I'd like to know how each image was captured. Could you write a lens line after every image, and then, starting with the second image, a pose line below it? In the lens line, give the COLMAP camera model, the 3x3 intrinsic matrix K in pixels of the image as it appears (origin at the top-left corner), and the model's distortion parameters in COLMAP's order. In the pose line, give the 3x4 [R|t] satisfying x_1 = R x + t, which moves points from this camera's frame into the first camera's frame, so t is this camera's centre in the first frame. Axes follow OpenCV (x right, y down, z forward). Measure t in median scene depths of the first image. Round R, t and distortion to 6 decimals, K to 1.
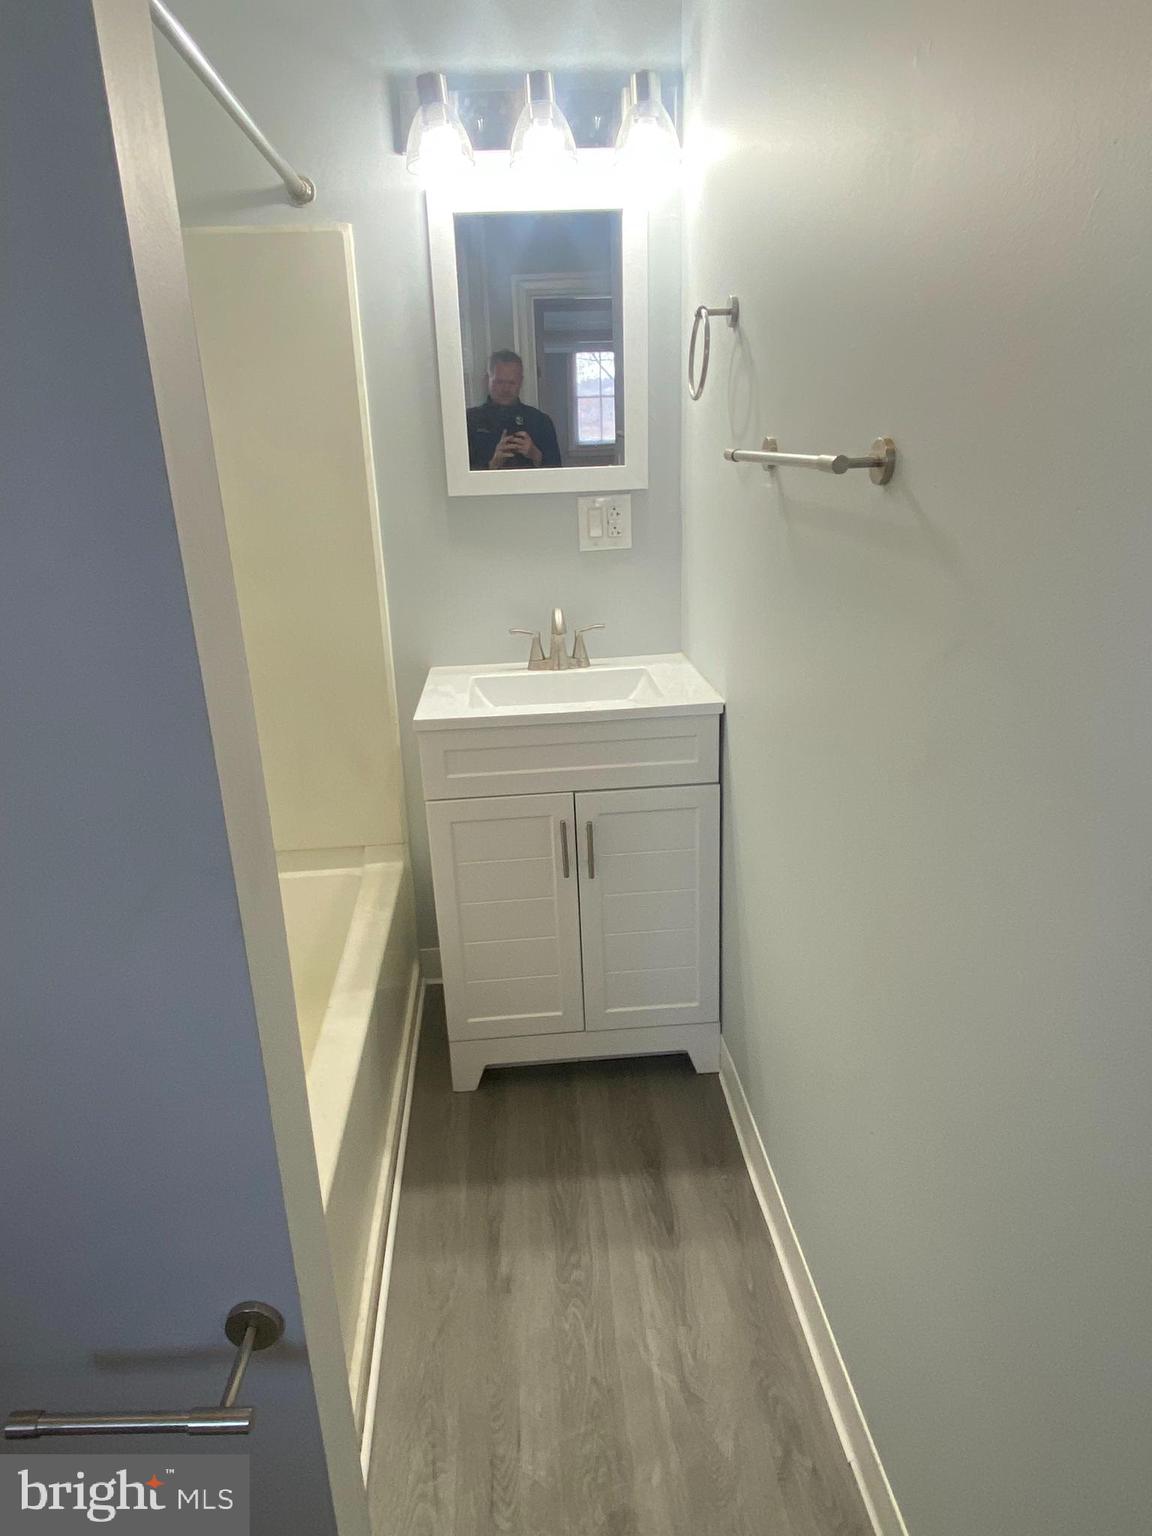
lens RADIAL K [[947.3, 0, 553.1], [0, 947.3, 763.3], [0, 0, 1]] dist [0.107345, -0.131195]
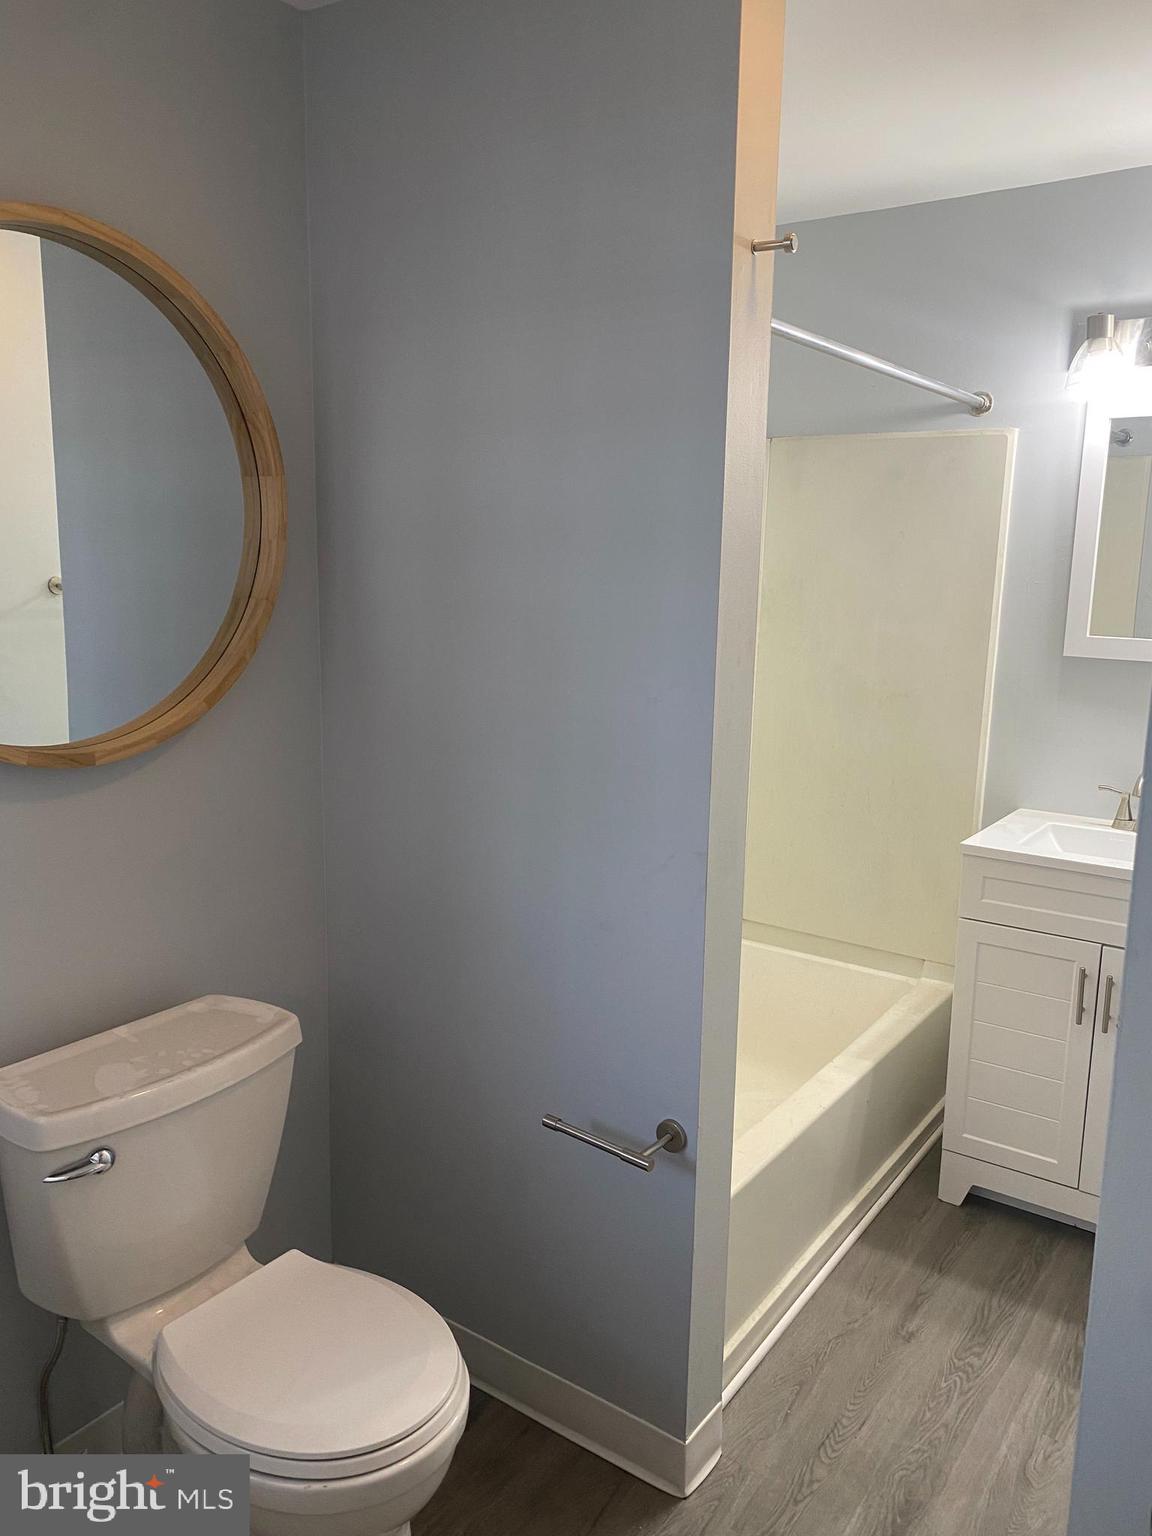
lens RADIAL K [[1156.5, 0, 576.0], [0, 1156.5, 768.0], [0, 0, 1]] dist [-0.001016, -0.000553]
pose [[0.778848, 0.168604, -0.604126, 0.313562], [-0.245531, 0.968282, -0.046308, 0.044435], [0.577157, 0.184399, 0.795542, -0.381311]]
